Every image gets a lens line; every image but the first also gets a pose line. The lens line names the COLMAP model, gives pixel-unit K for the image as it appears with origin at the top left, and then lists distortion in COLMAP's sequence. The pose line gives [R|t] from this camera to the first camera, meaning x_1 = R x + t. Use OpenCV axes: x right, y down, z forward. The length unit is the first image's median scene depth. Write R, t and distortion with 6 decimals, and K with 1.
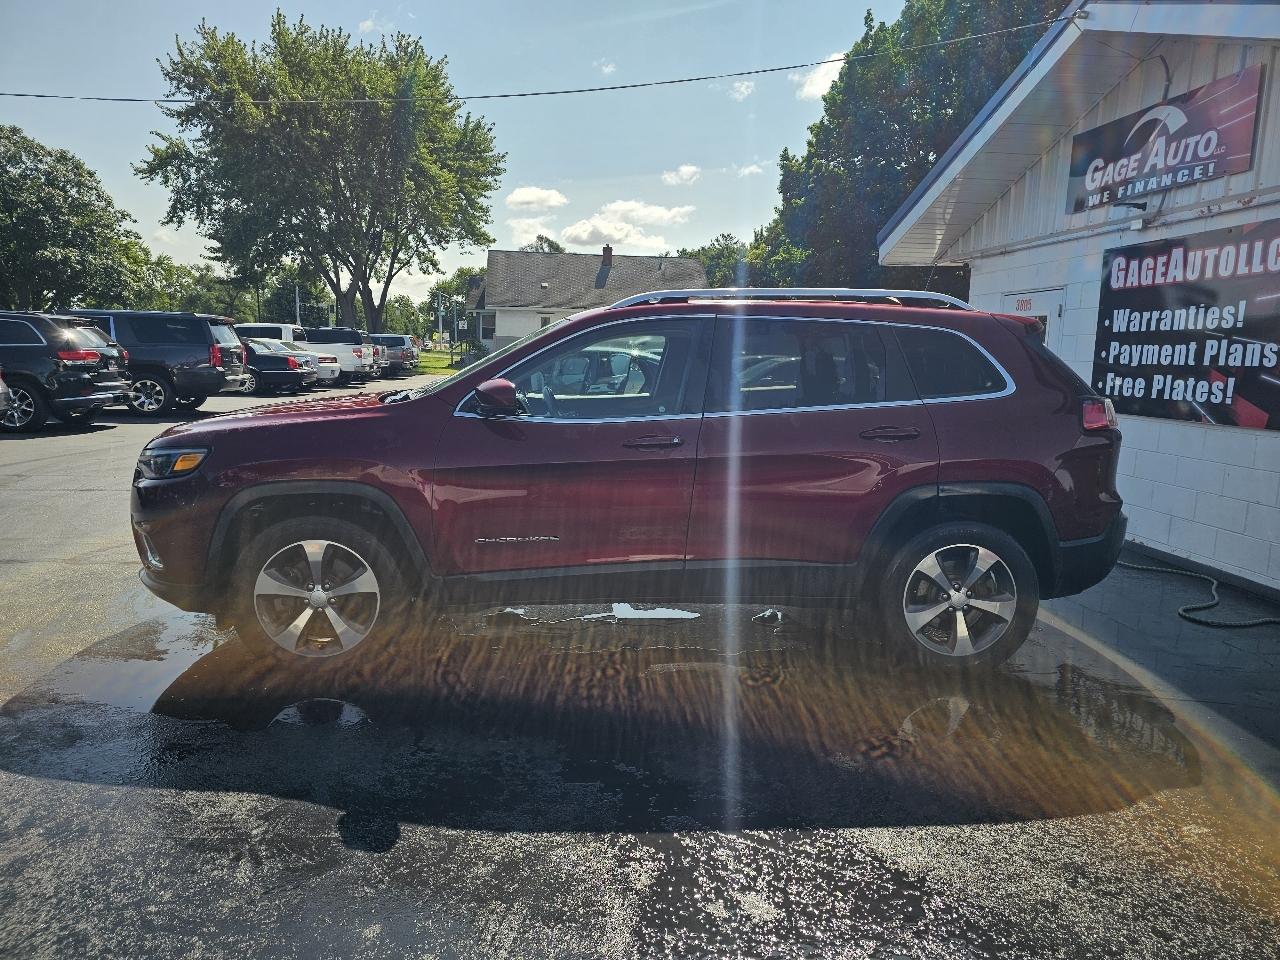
lens RADIAL K [[848.5, 0, 646.2], [0, 848.5, 473.5], [0, 0, 1]] dist [0.063251, -0.063049]
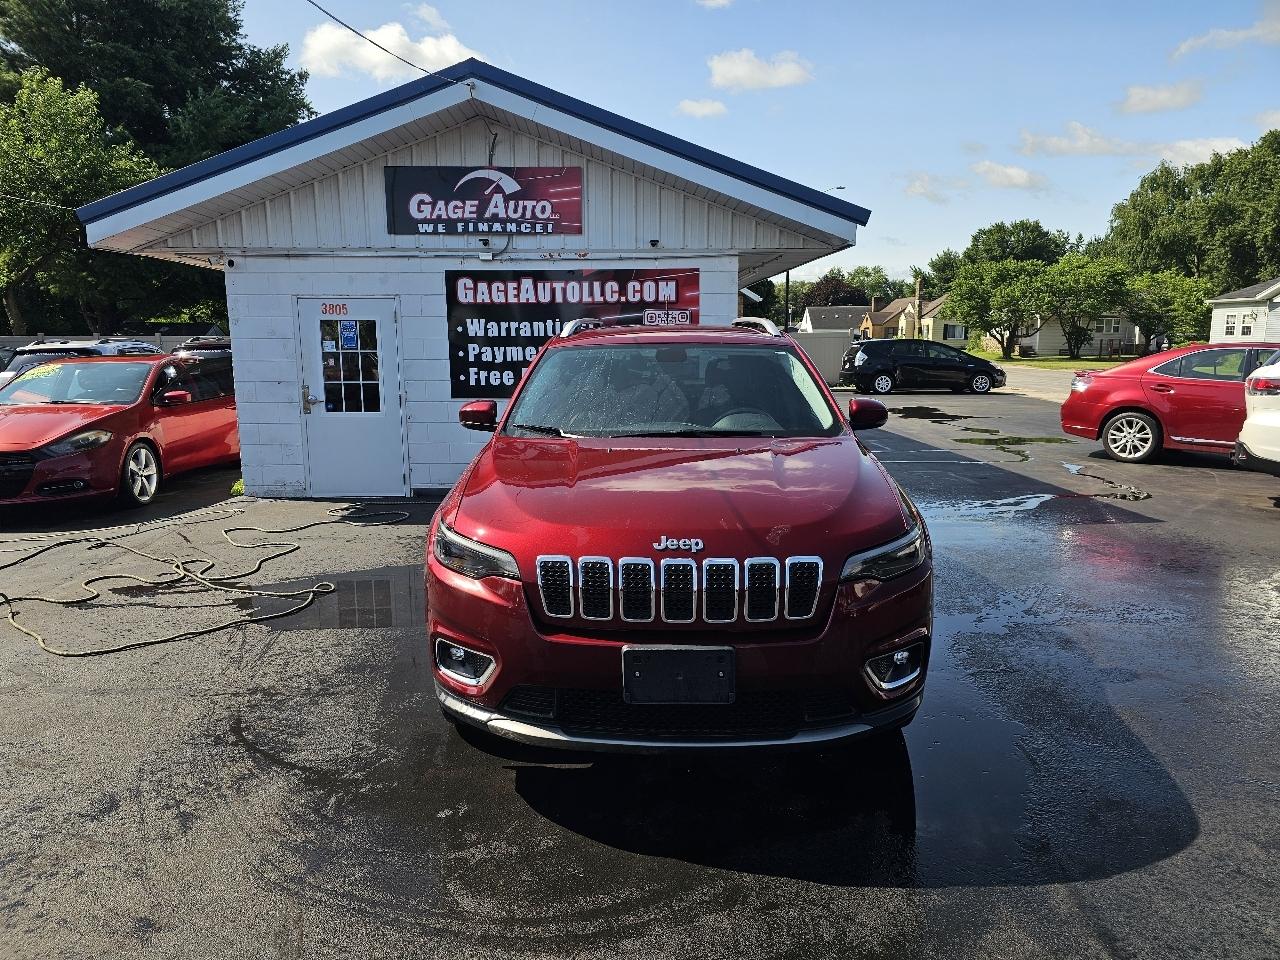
lens RADIAL K [[859.9, 0, 640.0], [0, 859.9, 480.0], [0, 0, 1]] dist [0.050575, -0.004518]
pose [[0.107161, -0.180228, 0.977770, -0.739470], [0.150408, 0.975053, 0.163243, -0.127159], [-0.982799, 0.129571, 0.131596, 0.604138]]
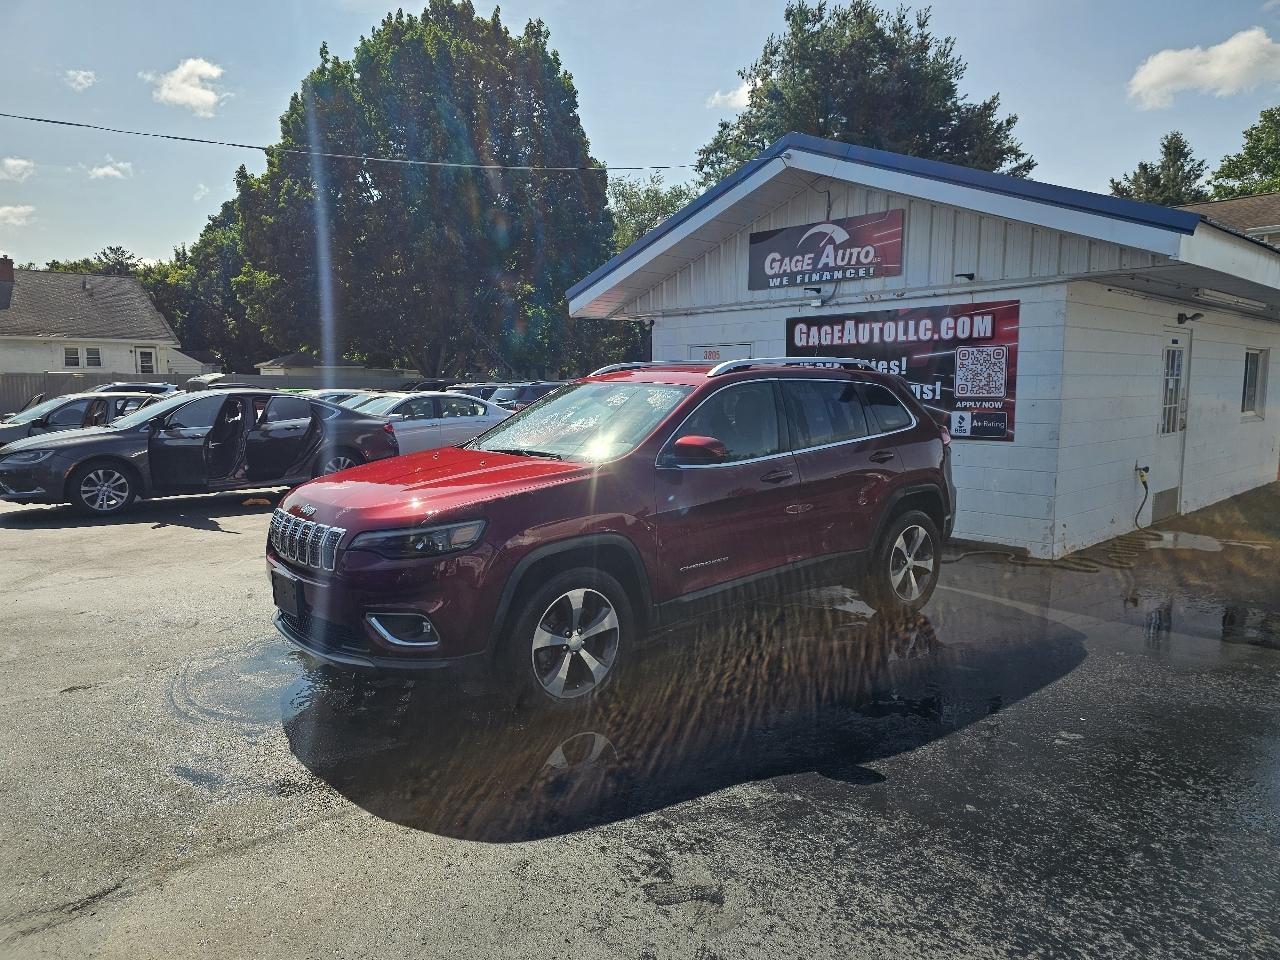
lens RADIAL K [[846.0, 0, 633.4], [0, 846.0, 475.8], [0, 0, 1]] dist [0.062526, -0.073718]
pose [[0.806313, -0.085803, 0.585232, -0.516767], [0.102115, 0.994759, 0.005155, -0.036046], [-0.582608, 0.055604, 0.810849, 0.032287]]
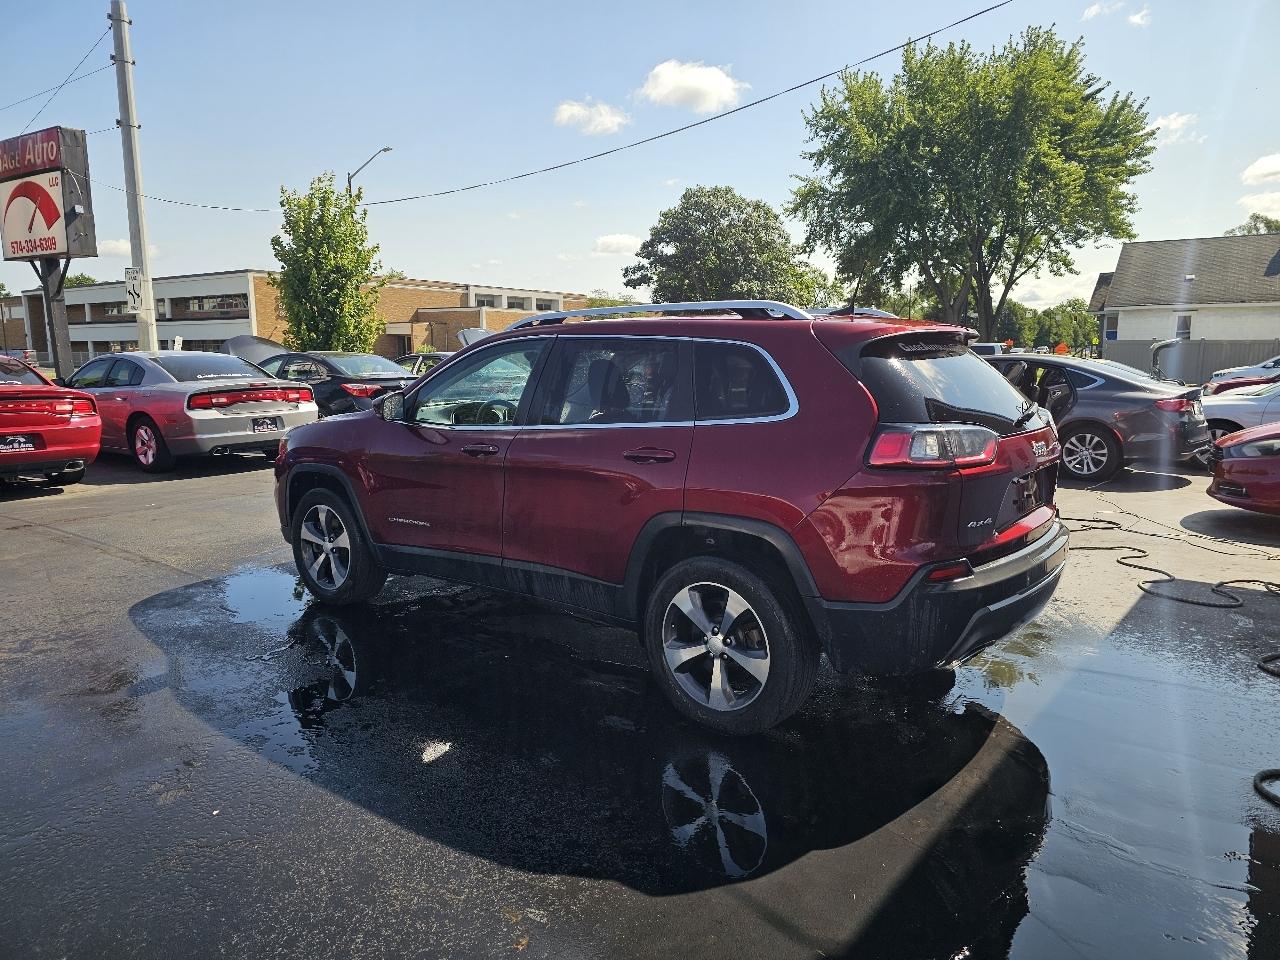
lens RADIAL K [[845.1, 0, 645.1], [0, 845.1, 474.8], [0, 0, 1]] dist [0.069092, -0.063741]
pose [[0.742265, 0.074708, -0.665929, 0.506170], [-0.080783, 0.996494, 0.021749, -0.024013], [0.665219, 0.037652, 0.745698, 0.165151]]
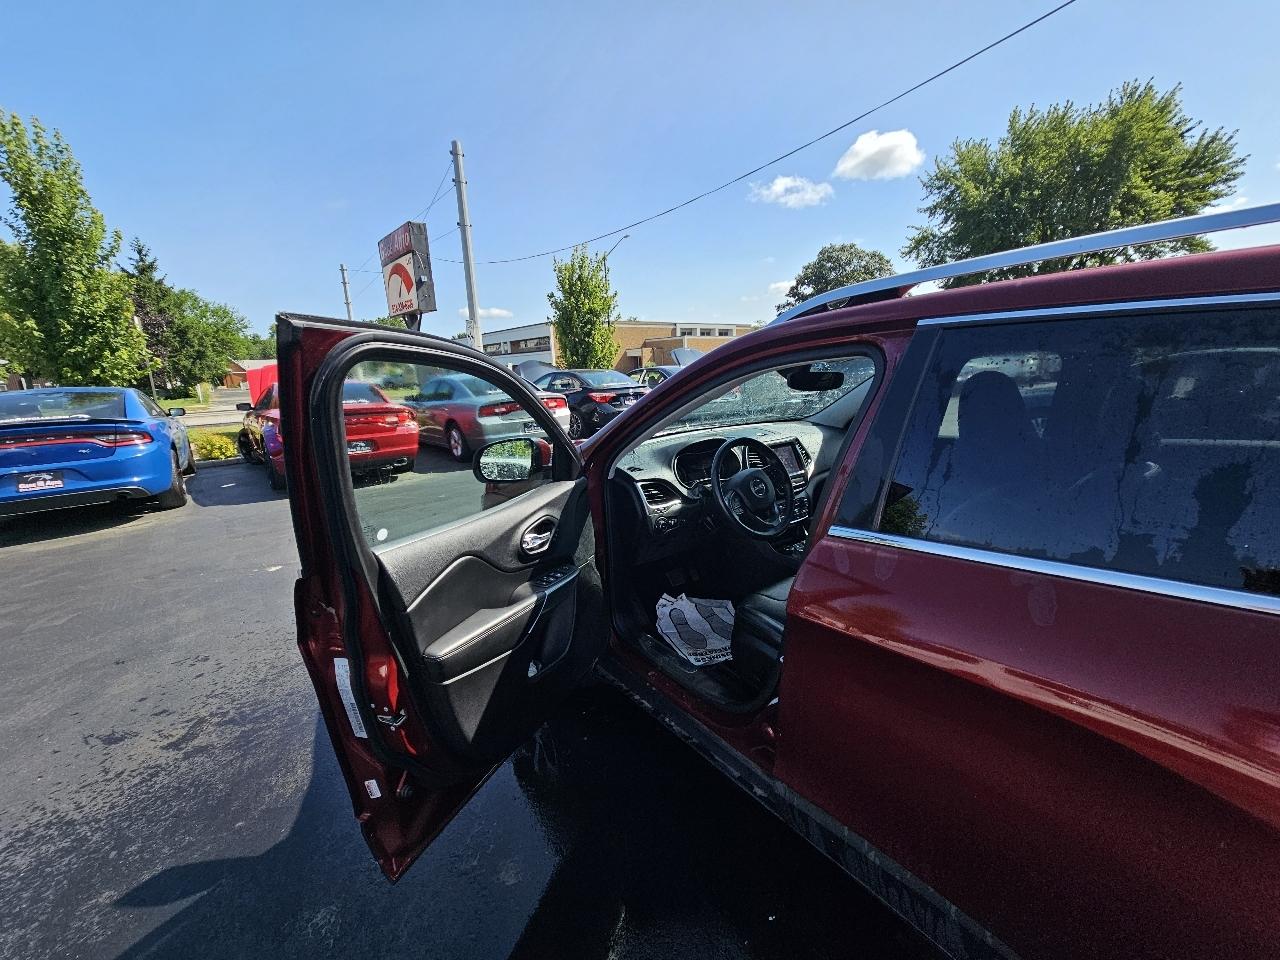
lens RADIAL K [[518.8, 0, 641.3], [0, 518.8, 479.9], [0, 0, 1]] dist [0.004090, -0.002666]
pose [[0.538200, 0.139481, -0.831195, 0.143134], [-0.073446, 0.990221, 0.118611, -0.069466], [0.839611, -0.002789, 0.543182, 0.410862]]
